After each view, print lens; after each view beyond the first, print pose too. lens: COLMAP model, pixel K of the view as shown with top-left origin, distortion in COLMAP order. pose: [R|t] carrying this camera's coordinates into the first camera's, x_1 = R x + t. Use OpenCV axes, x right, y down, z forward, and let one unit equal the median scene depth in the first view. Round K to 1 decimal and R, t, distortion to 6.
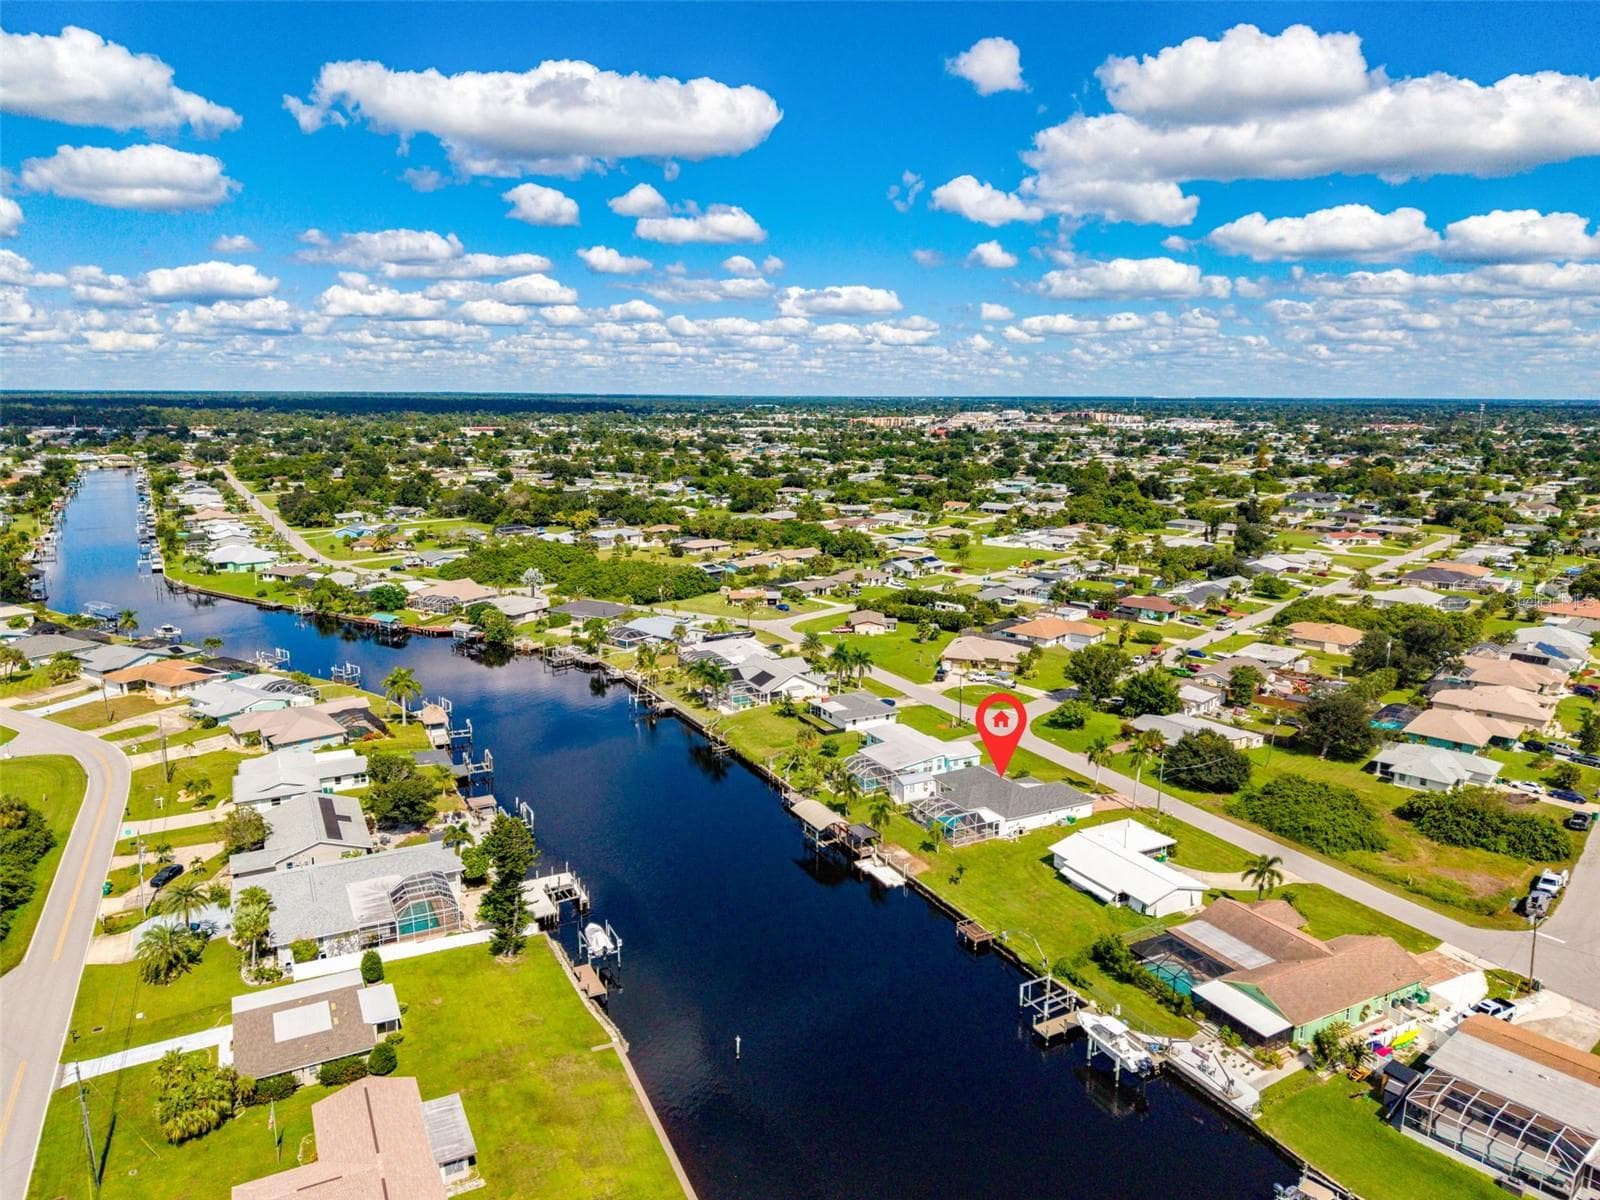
lens RADIAL K [[1072.9, 0, 750.5], [0, 1072.9, 598.5], [0, 0, 1]] dist [0.073225, -0.068090]
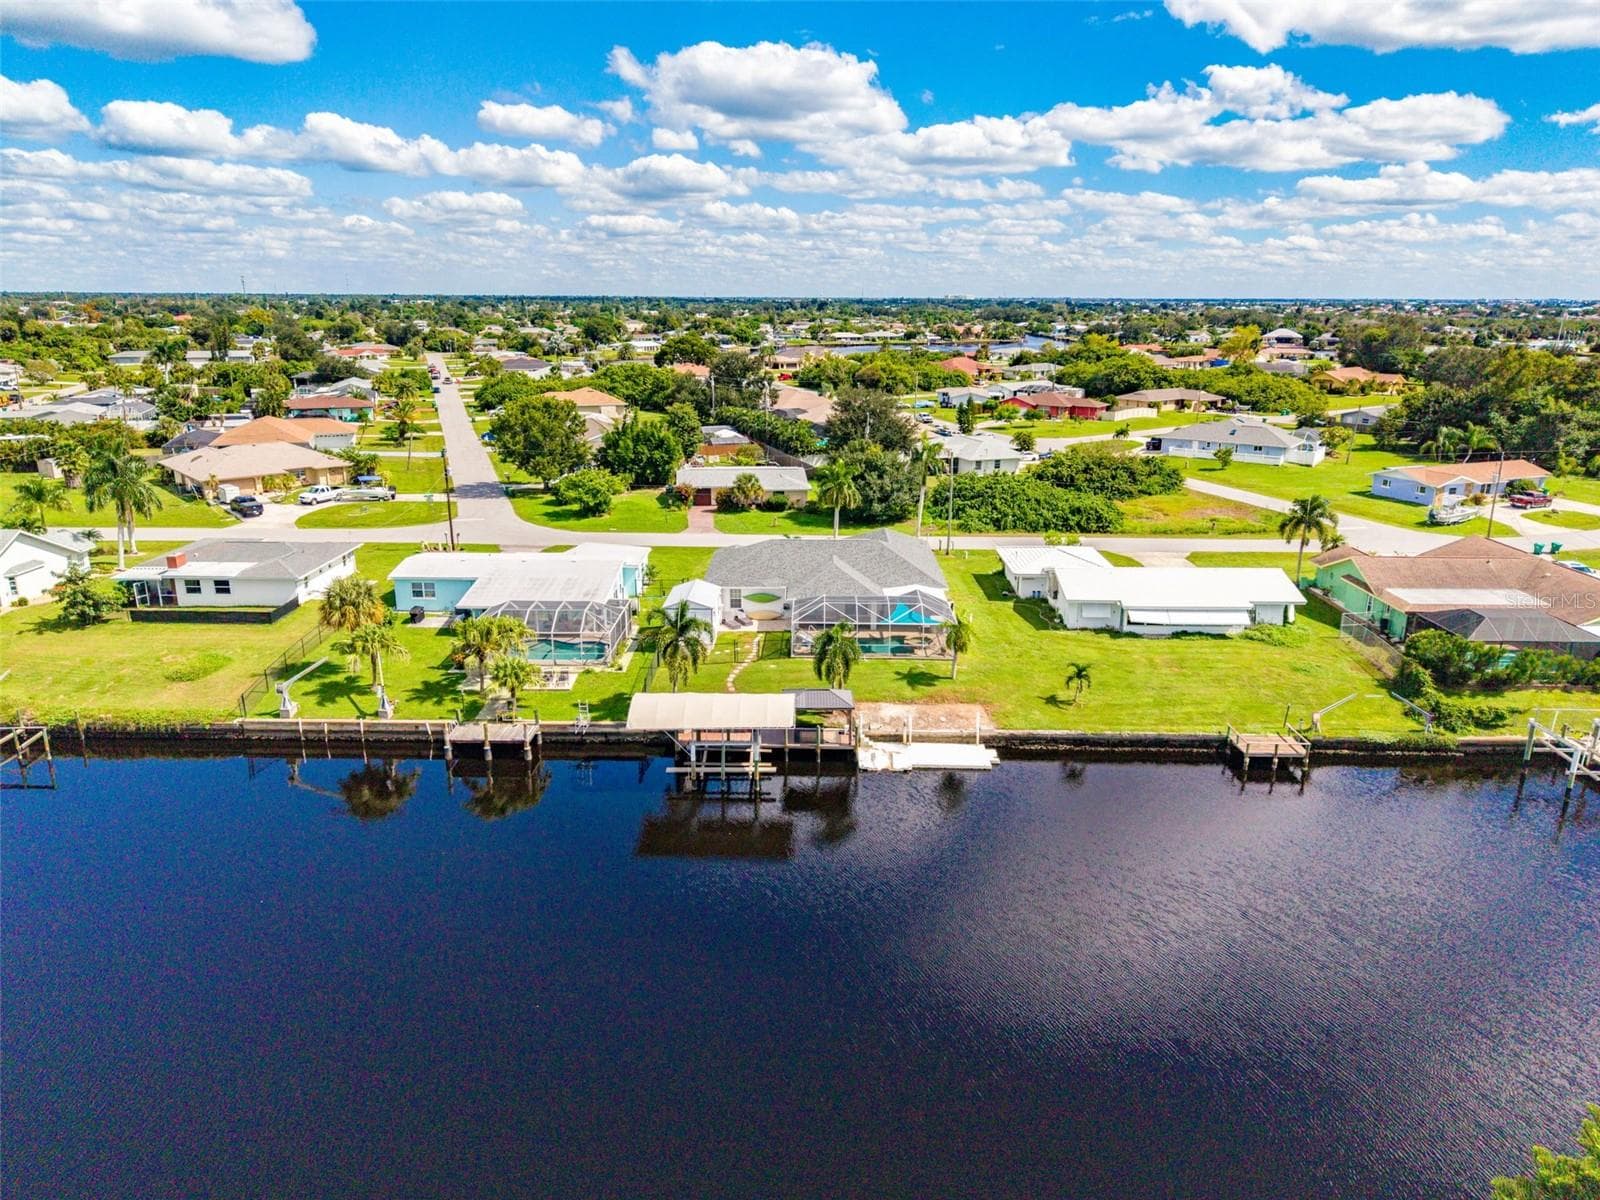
lens RADIAL K [[1072.1, 0, 805.8], [0, 1072.1, 590.5], [0, 0, 1]] dist [0.028618, -0.030759]
pose [[0.441402, -0.227769, 0.867920, -0.199328], [0.156470, 0.971966, 0.175497, 0.075070], [-0.883562, 0.058339, 0.464667, 0.617157]]
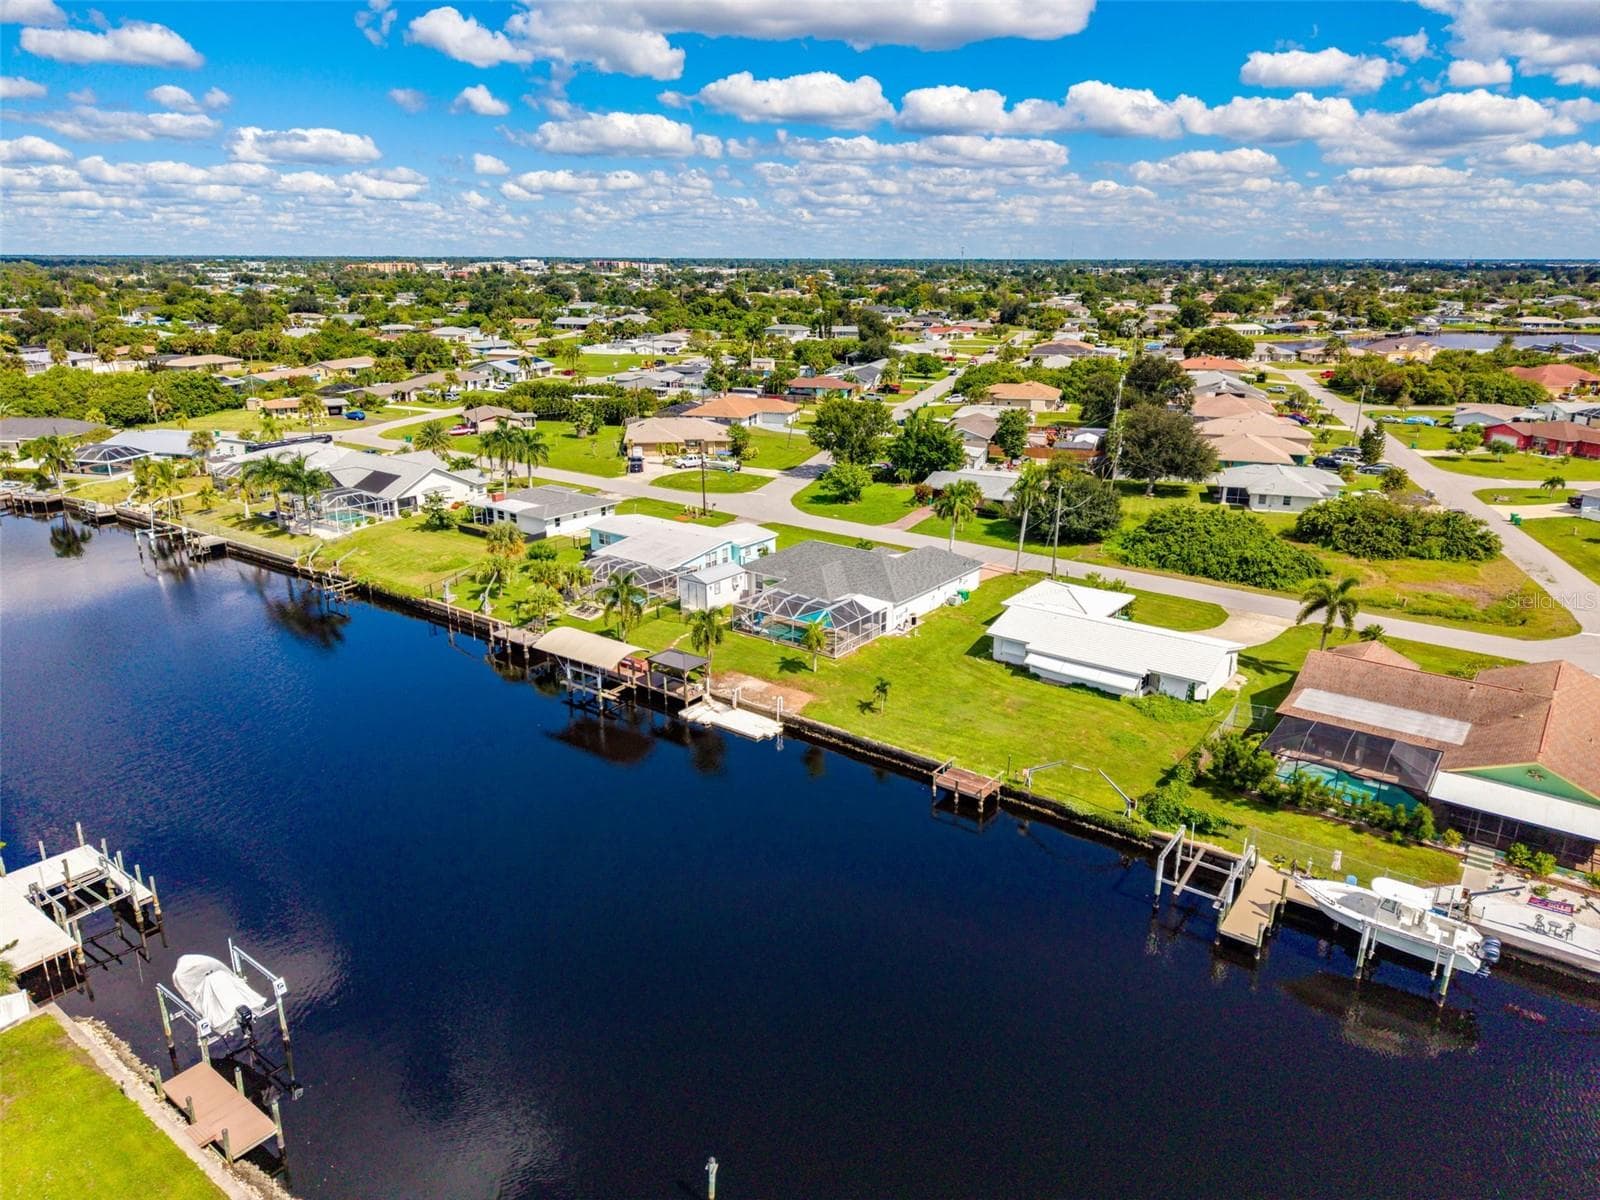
lens RADIAL K [[1104.6, 0, 793.4], [0, 1104.6, 568.1], [0, 0, 1]] dist [0.036757, -0.040082]
pose [[0.892345, -0.114235, 0.436659, -0.070875], [0.075119, 0.991537, 0.105886, 0.084978], [-0.445059, -0.061686, 0.893374, 0.347918]]
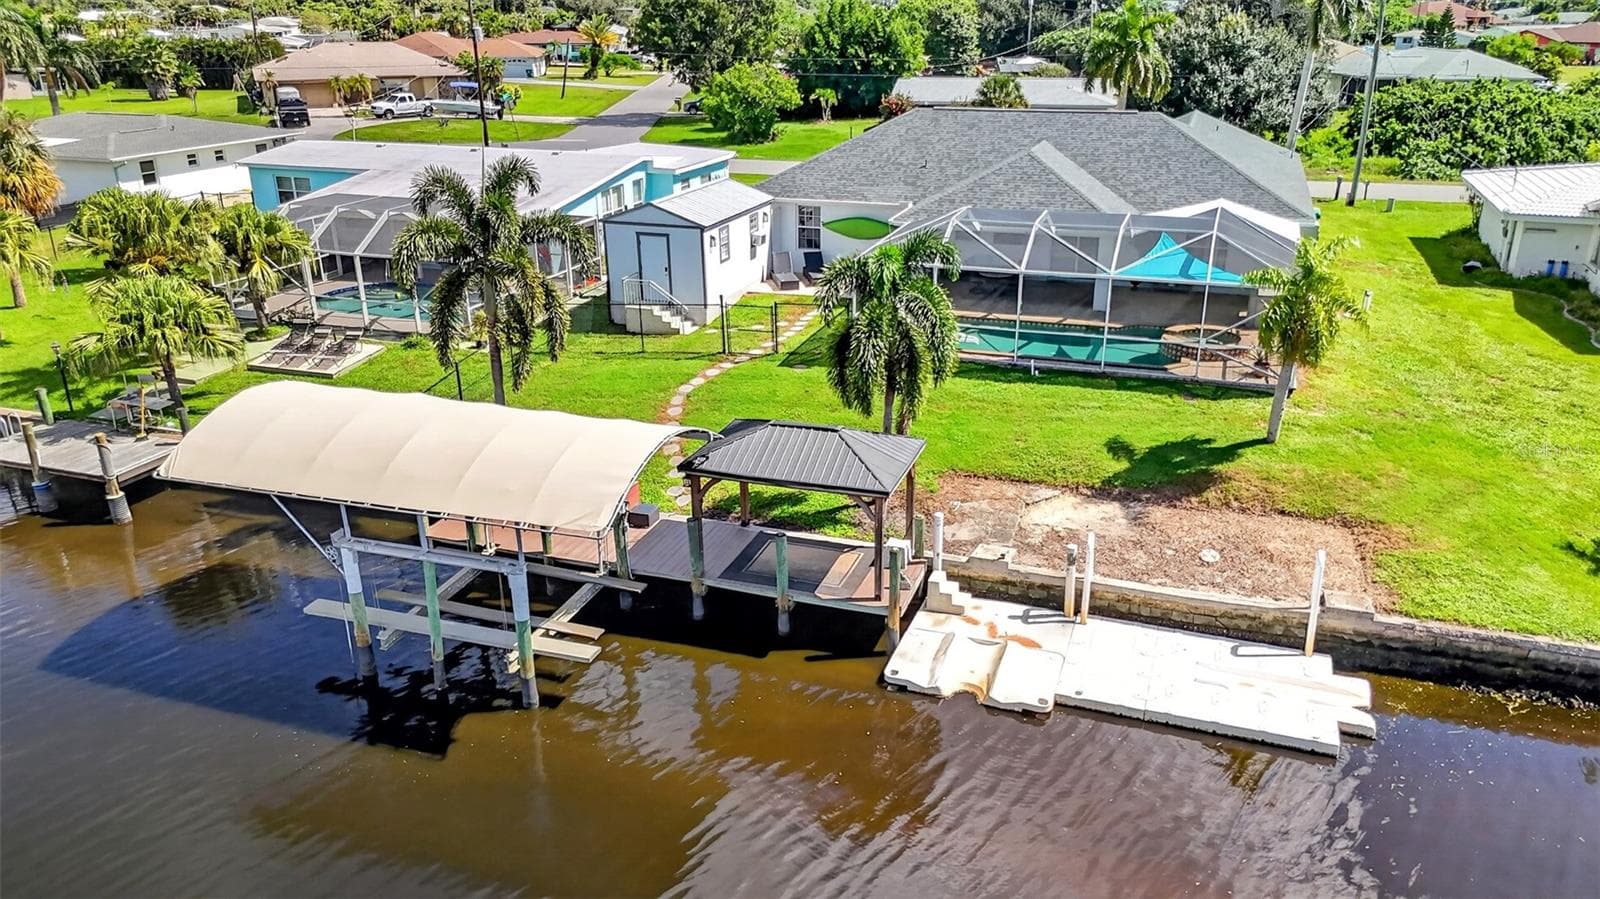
lens RADIAL K [[1176.8, 0, 800.0], [0, 1176.8, 449.5], [0, 0, 1]] dist [0.079564, -0.075013]
pose [[0.710093, -0.250558, 0.658019, -0.001410], [0.133737, 0.965525, 0.223329, 0.137730], [-0.691291, -0.070583, 0.719121, 0.681110]]
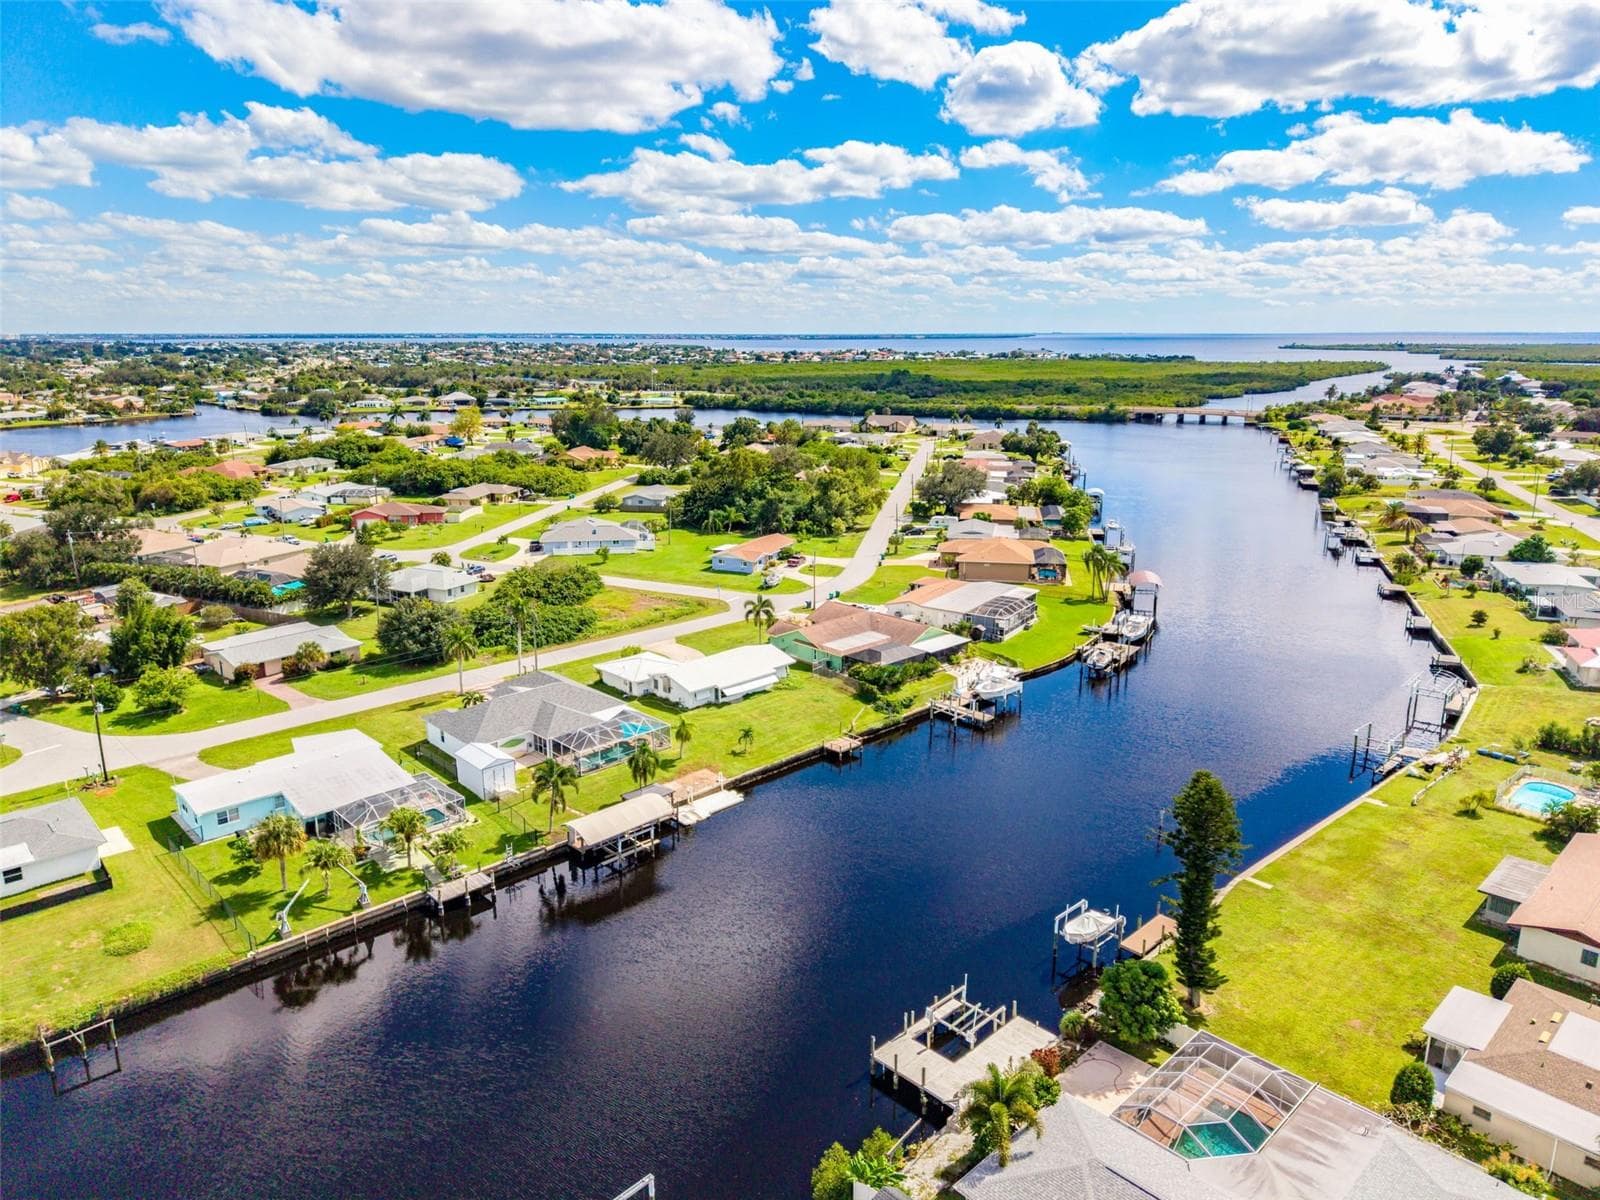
lens RADIAL K [[1072.1, 0, 805.8], [0, 1072.1, 590.5], [0, 0, 1]] dist [0.028618, -0.030759]
pose [[-0.327199, -0.218633, 0.919315, -0.412083], [0.171903, 0.942861, 0.285415, -0.066629], [-0.929188, 0.251420, -0.270920, 0.813545]]
